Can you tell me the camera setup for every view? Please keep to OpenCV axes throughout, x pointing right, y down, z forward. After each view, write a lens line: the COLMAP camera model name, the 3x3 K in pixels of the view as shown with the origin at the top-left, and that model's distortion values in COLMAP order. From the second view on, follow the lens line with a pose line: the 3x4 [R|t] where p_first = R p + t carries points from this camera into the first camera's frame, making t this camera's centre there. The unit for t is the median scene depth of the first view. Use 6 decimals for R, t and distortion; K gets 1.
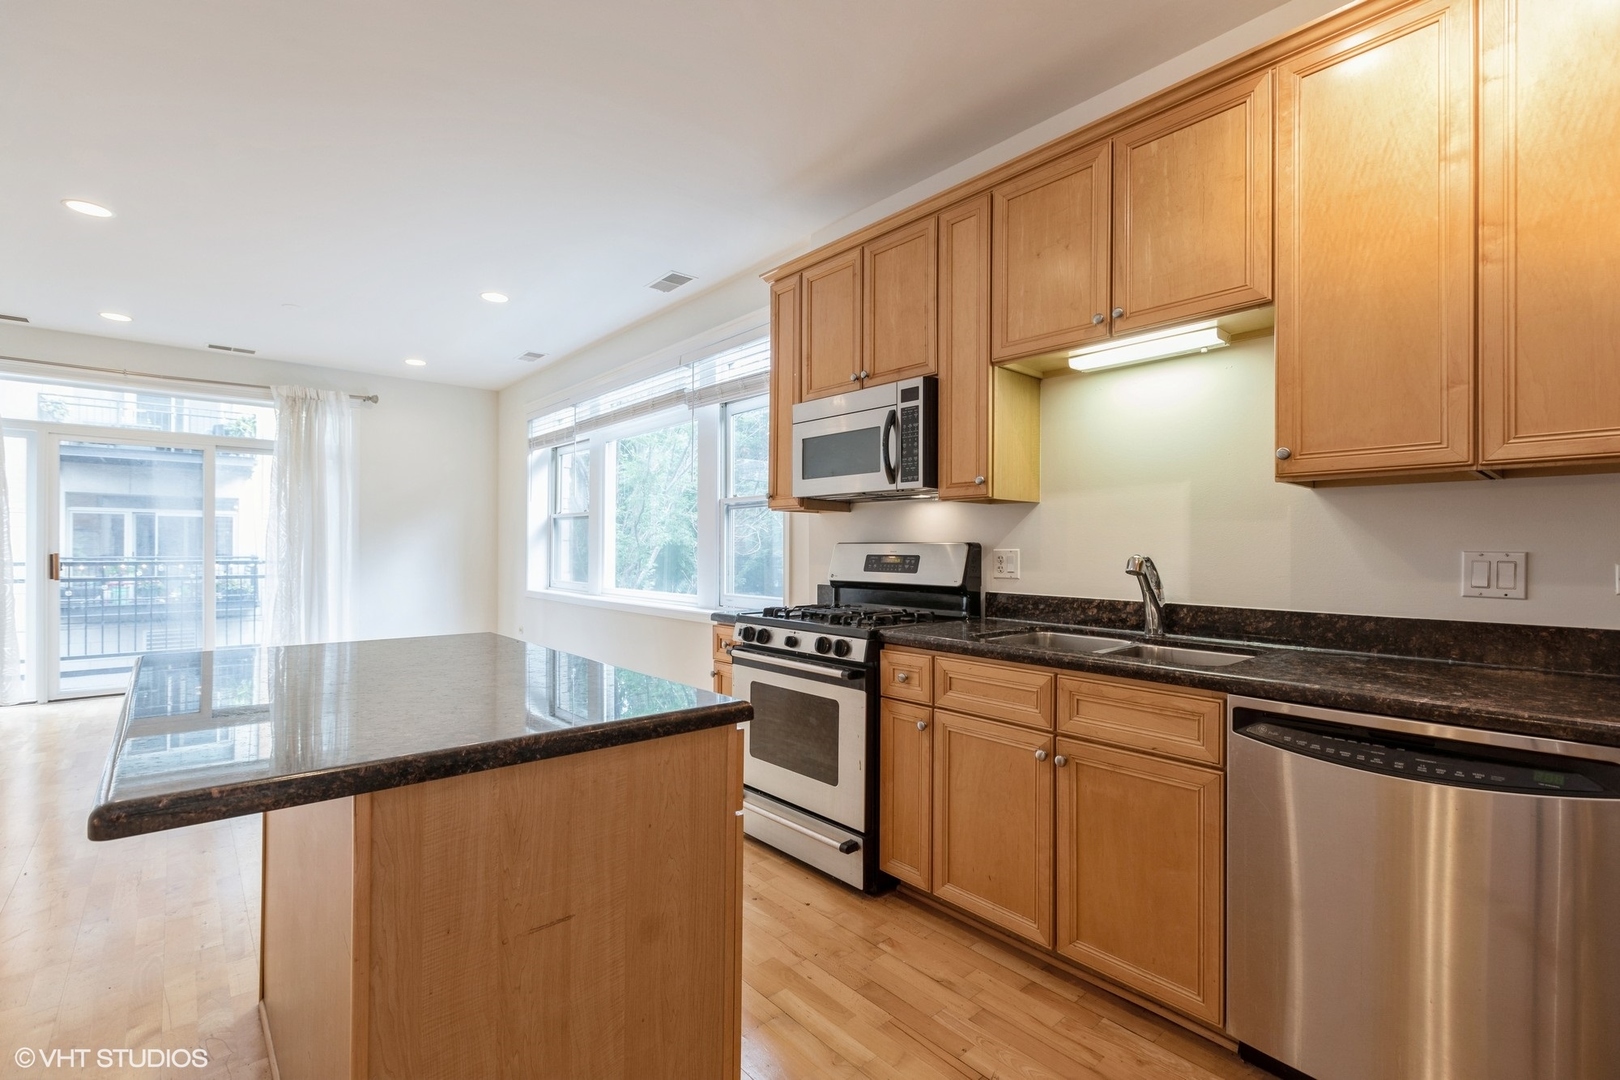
lens RADIAL K [[722.0, 0, 809.0], [0, 722.0, 545.2], [0, 0, 1]] dist [0.006331, -0.001460]
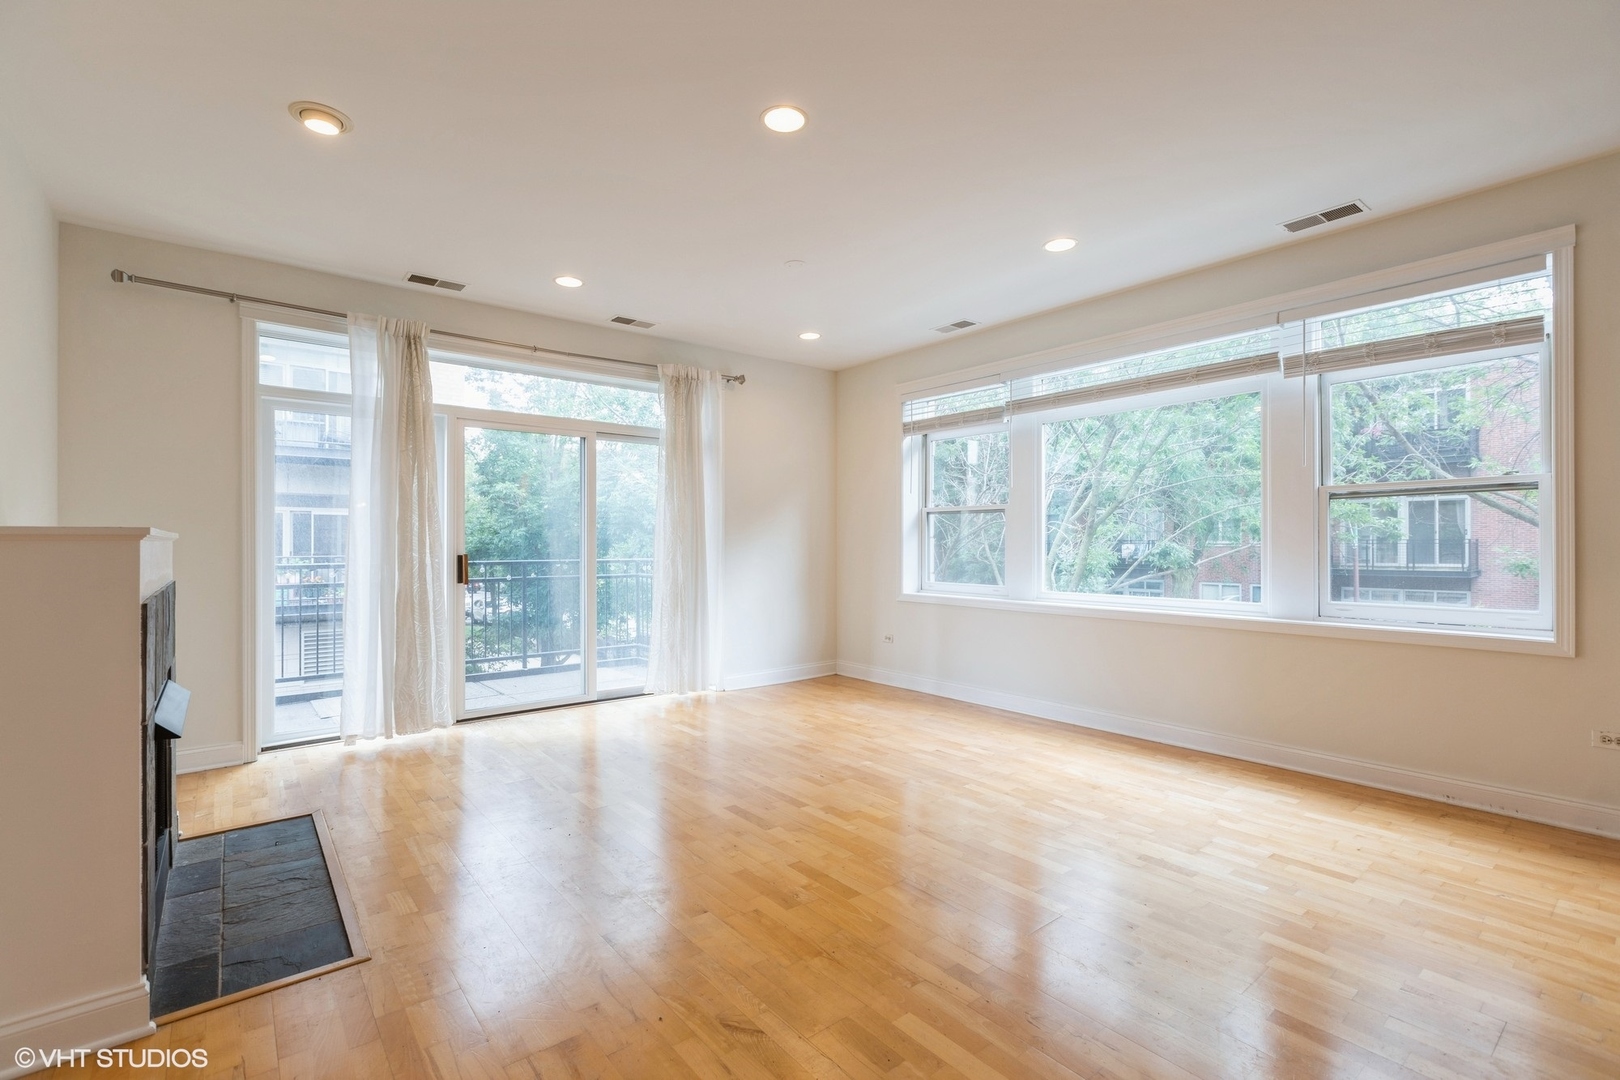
lens RADIAL K [[722.0, 0, 806.6], [0, 722.0, 544.6], [0, 0, 1]] dist [0.006331, -0.001460]
pose [[0.999402, -0.003876, -0.034358, -1.189130], [0.004029, 0.999982, 0.004399, -0.006320], [0.034340, -0.004535, 0.999400, 0.271331]]
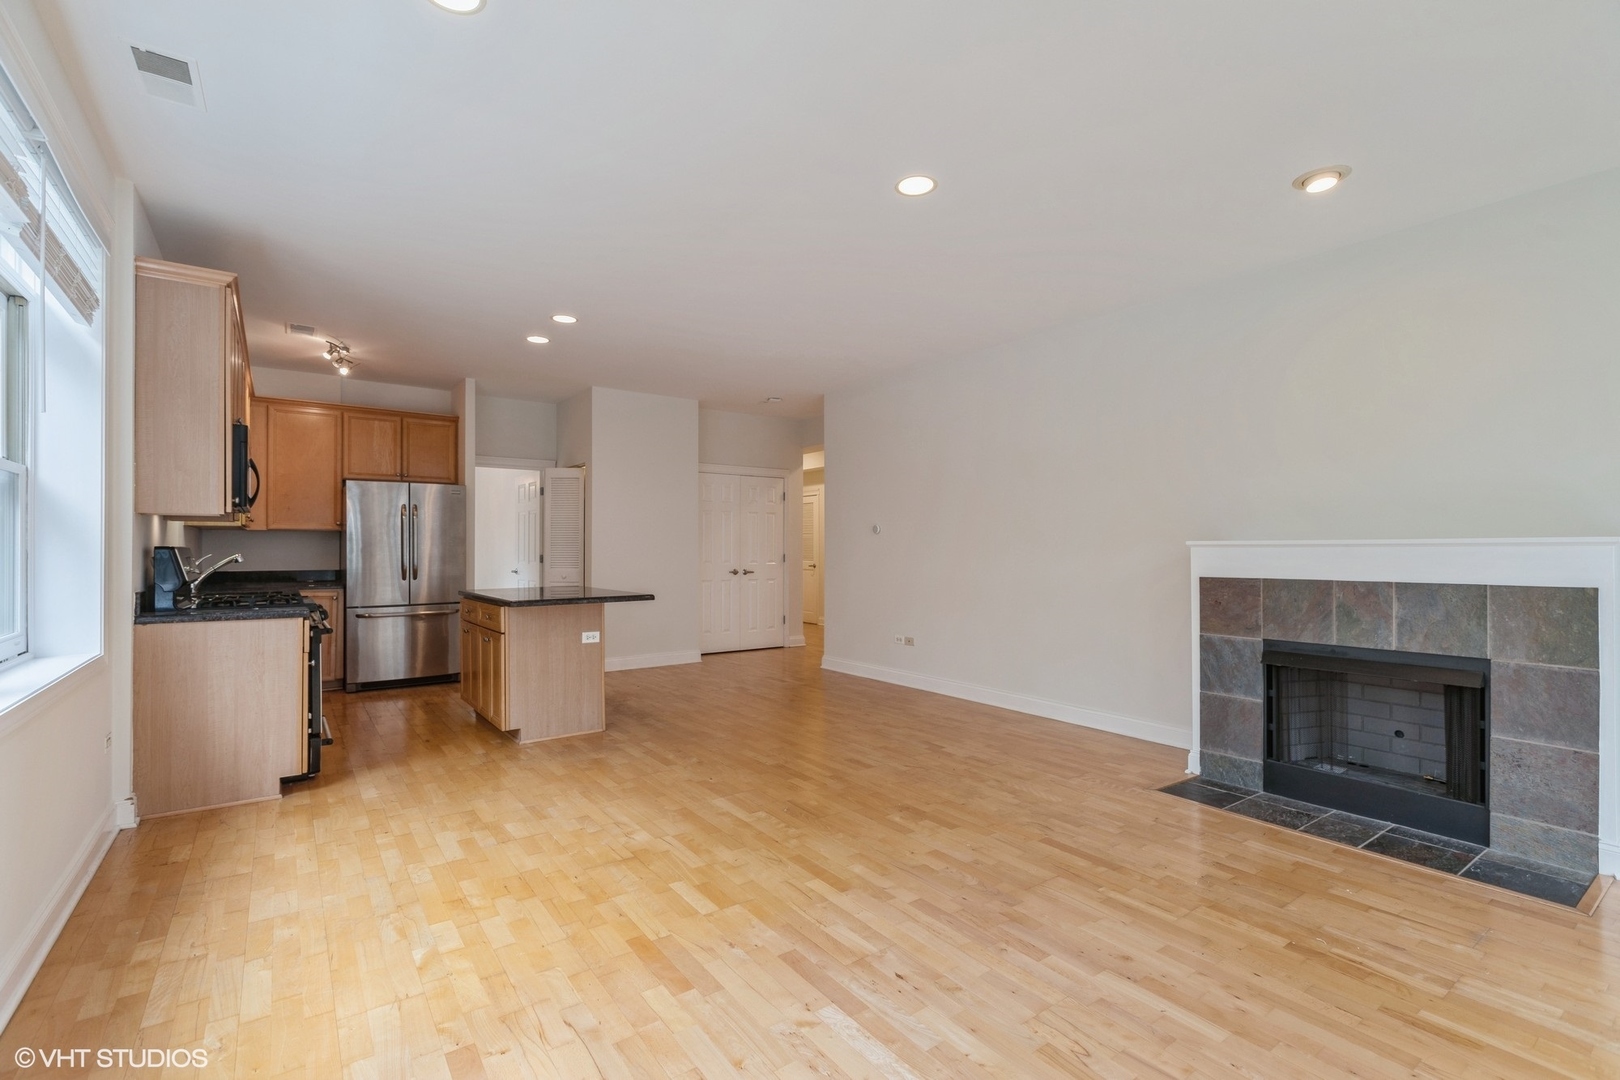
lens RADIAL K [[722.0, 0, 800.9], [0, 722.0, 539.1], [0, 0, 1]] dist [0.006331, -0.001460]
pose [[-0.995269, -0.002264, 0.097134, -1.182079], [-0.003918, 0.999851, -0.016837, 0.000743], [-0.097081, -0.017138, -0.995129, 2.425767]]
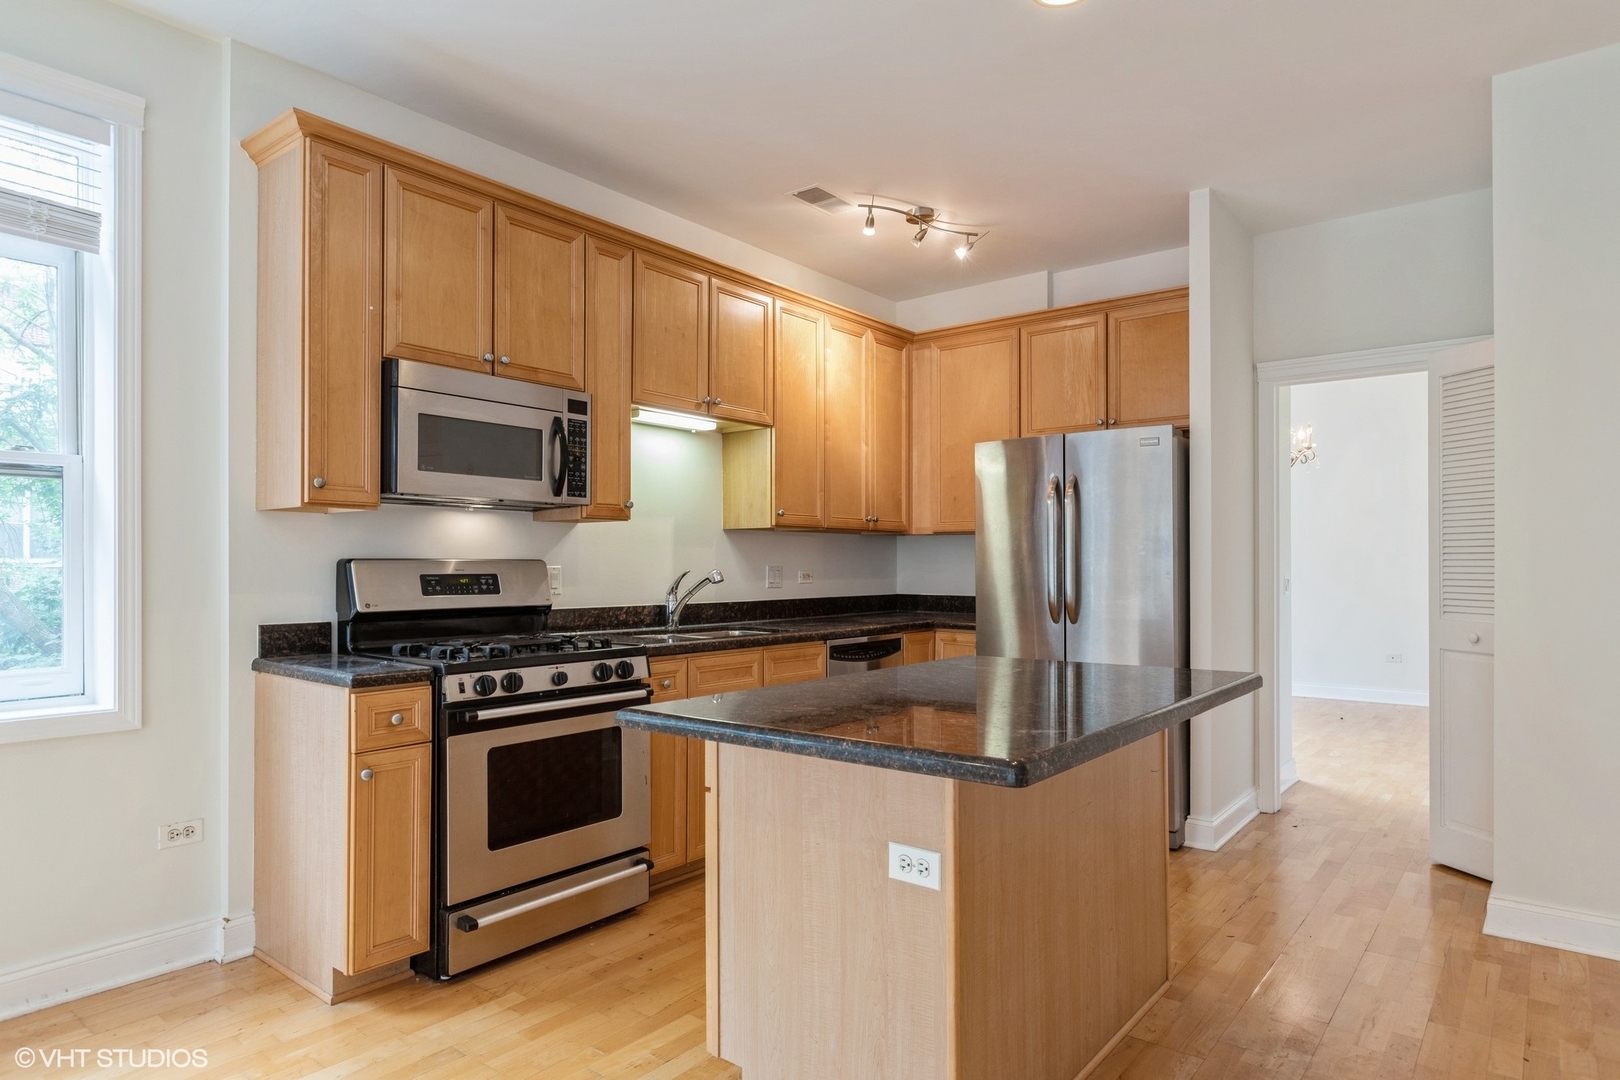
lens RADIAL K [[937.0, 0, 810.6], [0, 937.0, 559.9], [0, 0, 1]] dist [0.002814, -0.002454]
pose [[-0.173171, -0.001015, 0.984891, -1.147108], [-0.006151, 0.999981, -0.000051, -0.005486], [-0.984872, -0.006067, -0.173174, 0.905322]]
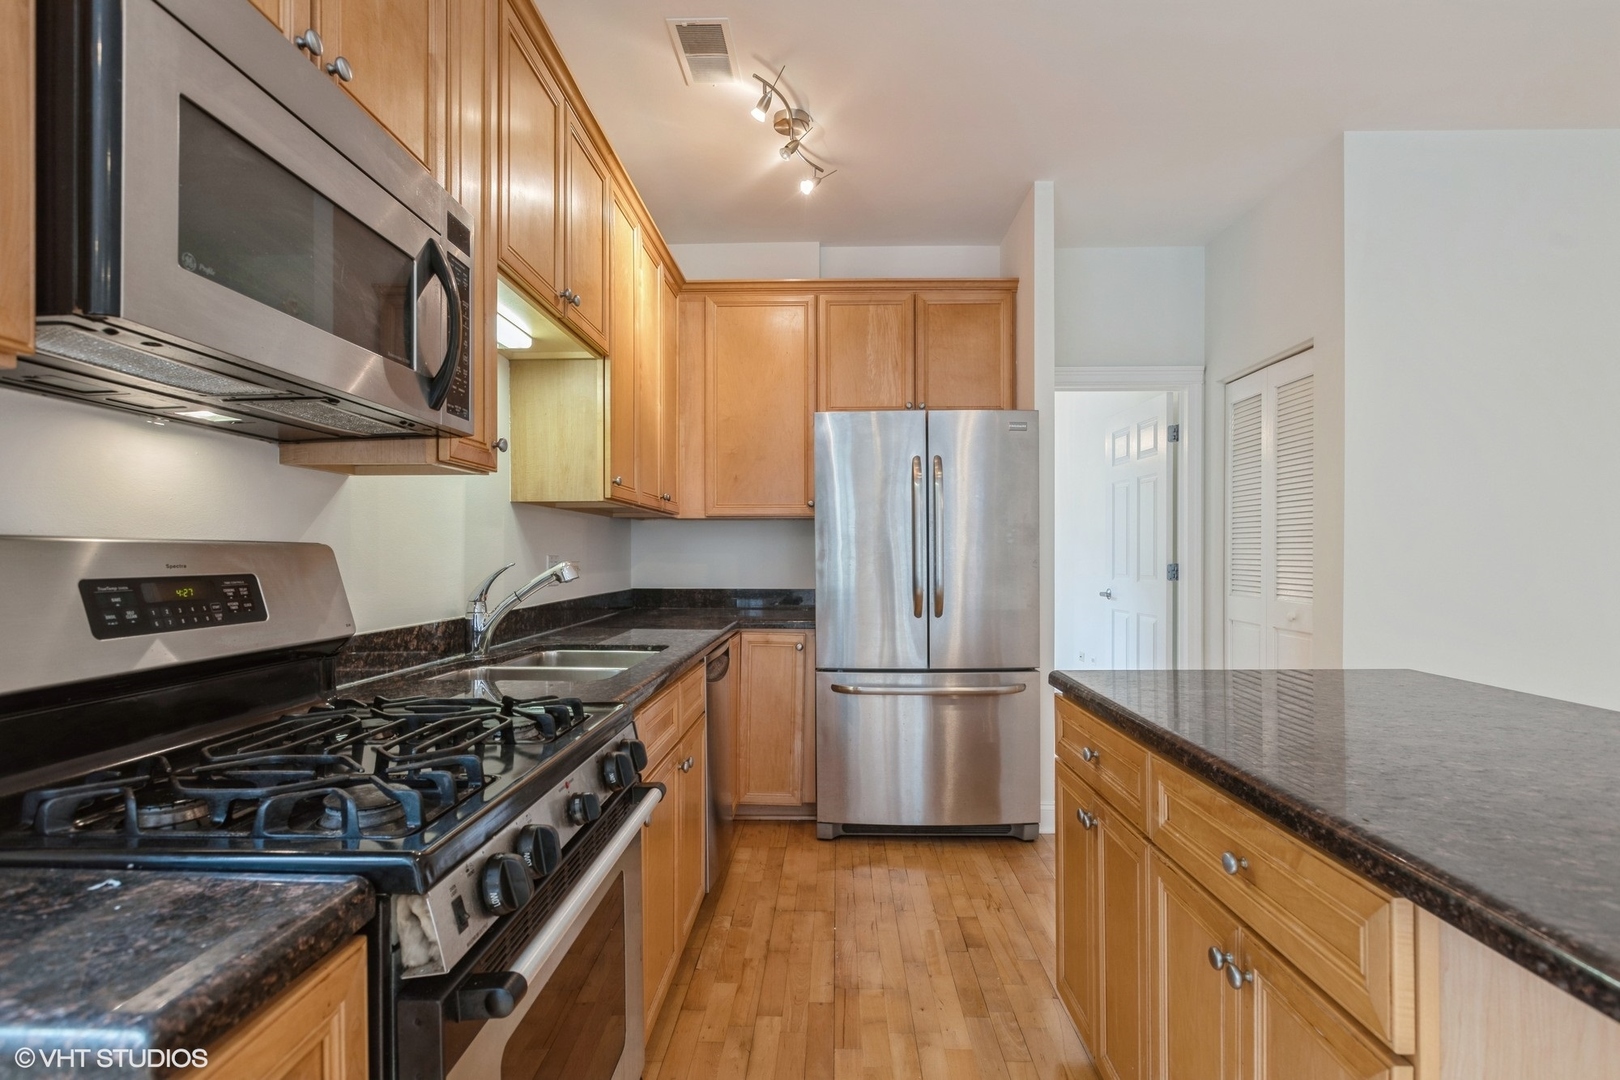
lens RADIAL K [[790.6, 0, 812.3], [0, 790.6, 554.9], [0, 0, 1]] dist [-0.001560, -0.000678]
pose [[-0.729216, -0.005785, 0.684259, -0.389154], [-0.006512, 0.999978, 0.001514, 0.001576], [-0.684252, -0.003352, -0.729238, 1.216708]]
